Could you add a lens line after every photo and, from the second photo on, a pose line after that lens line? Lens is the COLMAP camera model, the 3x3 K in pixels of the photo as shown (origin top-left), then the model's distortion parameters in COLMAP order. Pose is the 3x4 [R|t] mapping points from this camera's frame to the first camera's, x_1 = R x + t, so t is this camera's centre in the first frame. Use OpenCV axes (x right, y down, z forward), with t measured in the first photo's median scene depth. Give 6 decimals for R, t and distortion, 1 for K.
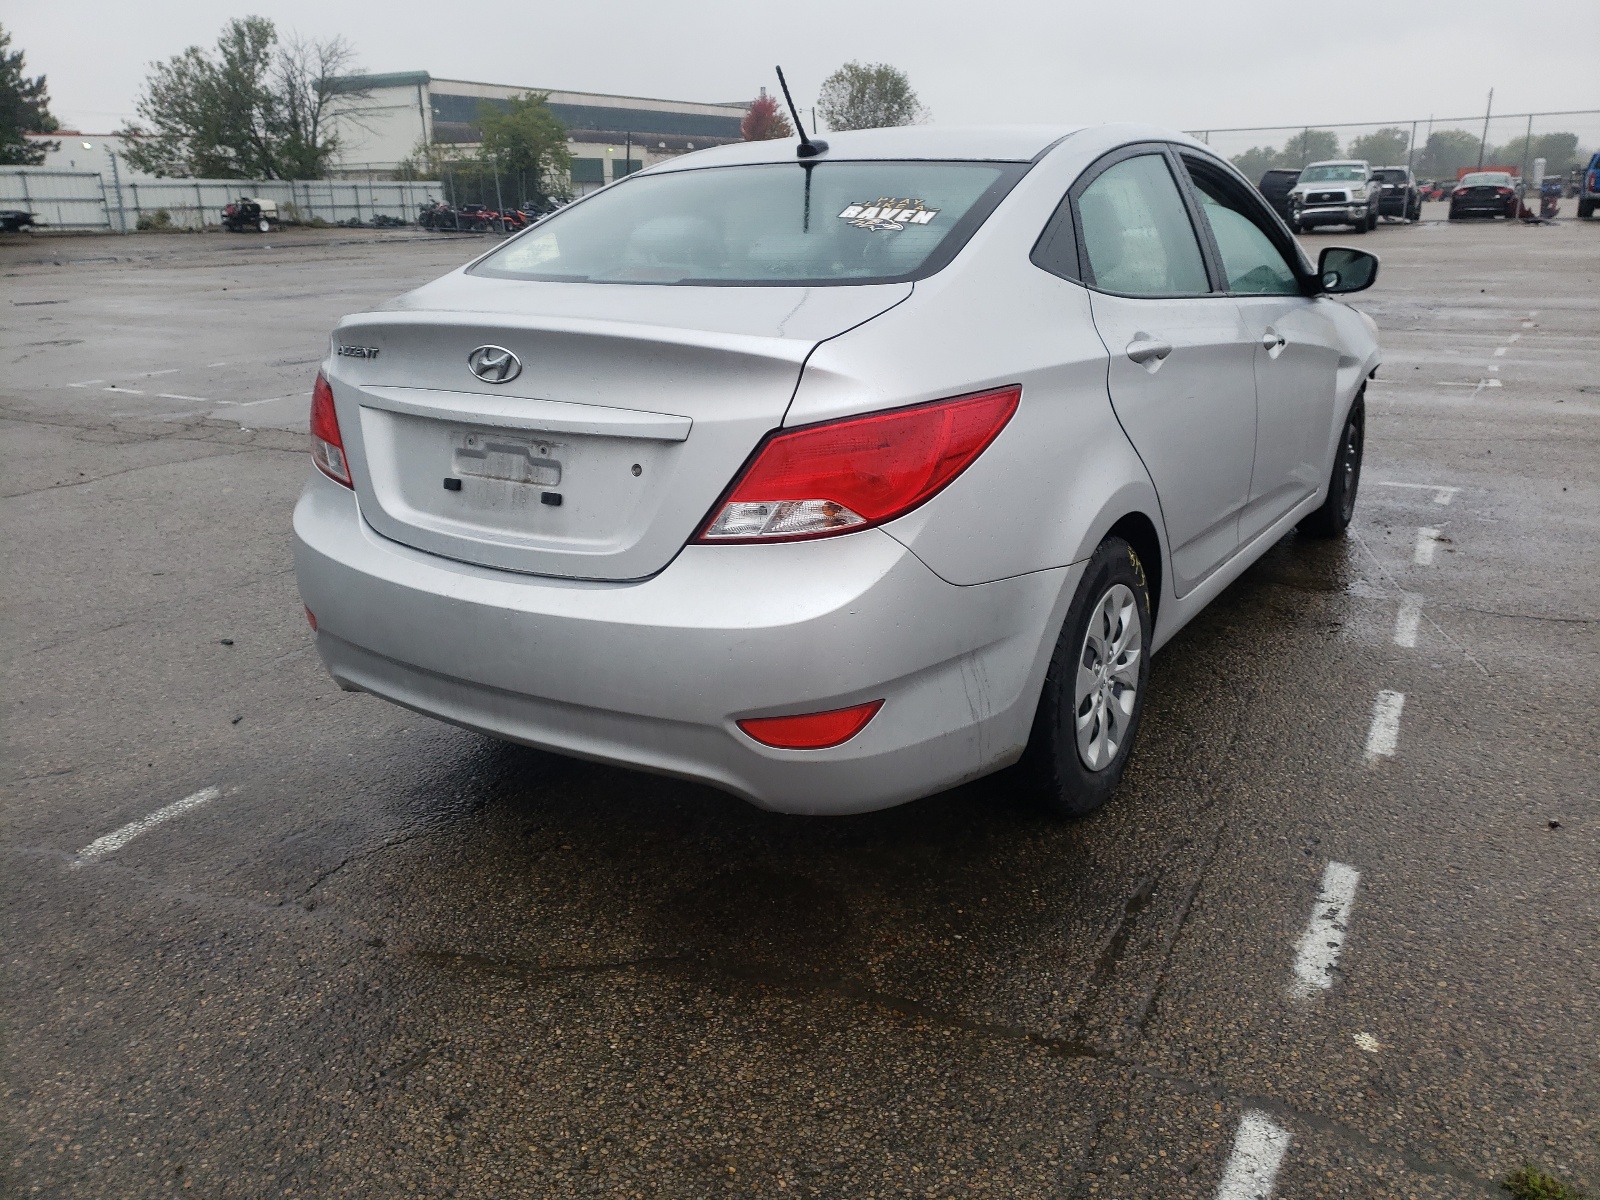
lens RADIAL K [[1319.2, 0, 798.4], [0, 1319.2, 595.9], [0, 0, 1]] dist [0.007162, -0.003070]
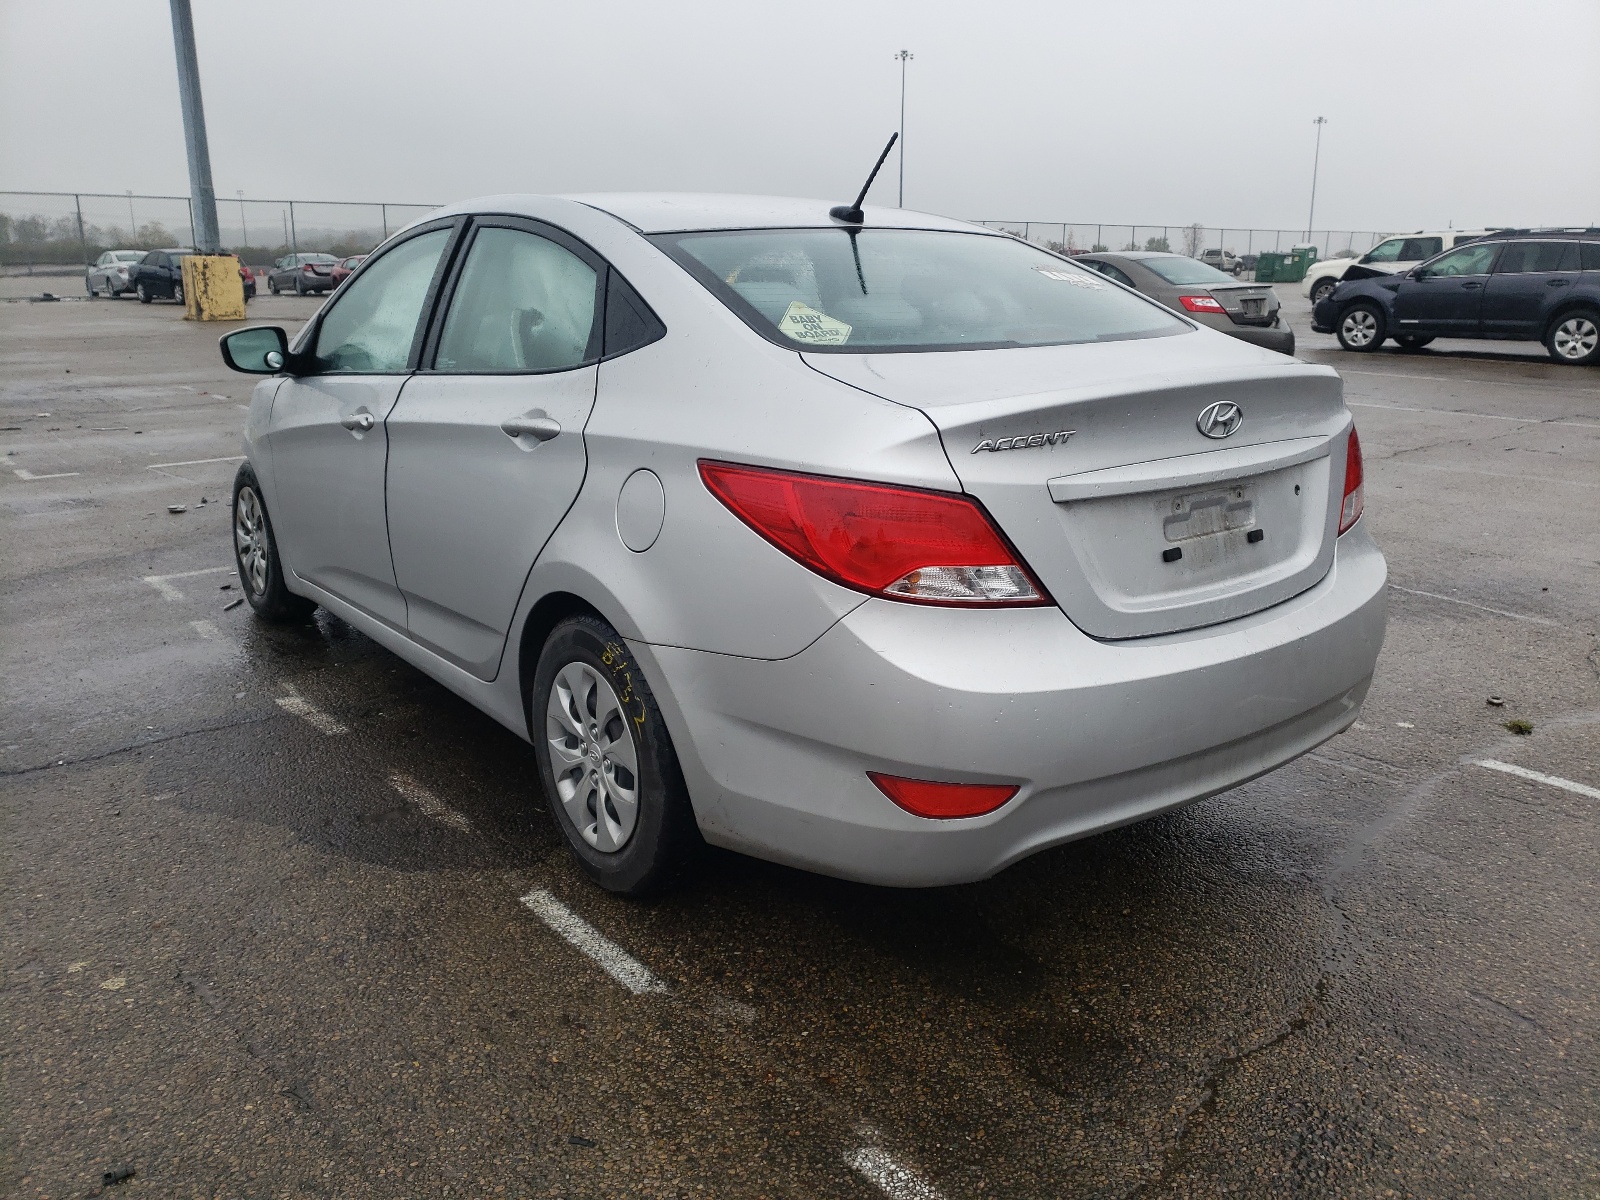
lens RADIAL K [[1319.2, 0, 798.7], [0, 1319.2, 604.7], [0, 0, 1]] dist [0.007162, -0.003070]
pose [[0.289178, -0.223896, 0.930724, -1.261246], [0.271866, 0.951438, 0.144410, -0.266671], [-0.917859, 0.211272, 0.336004, 0.955532]]
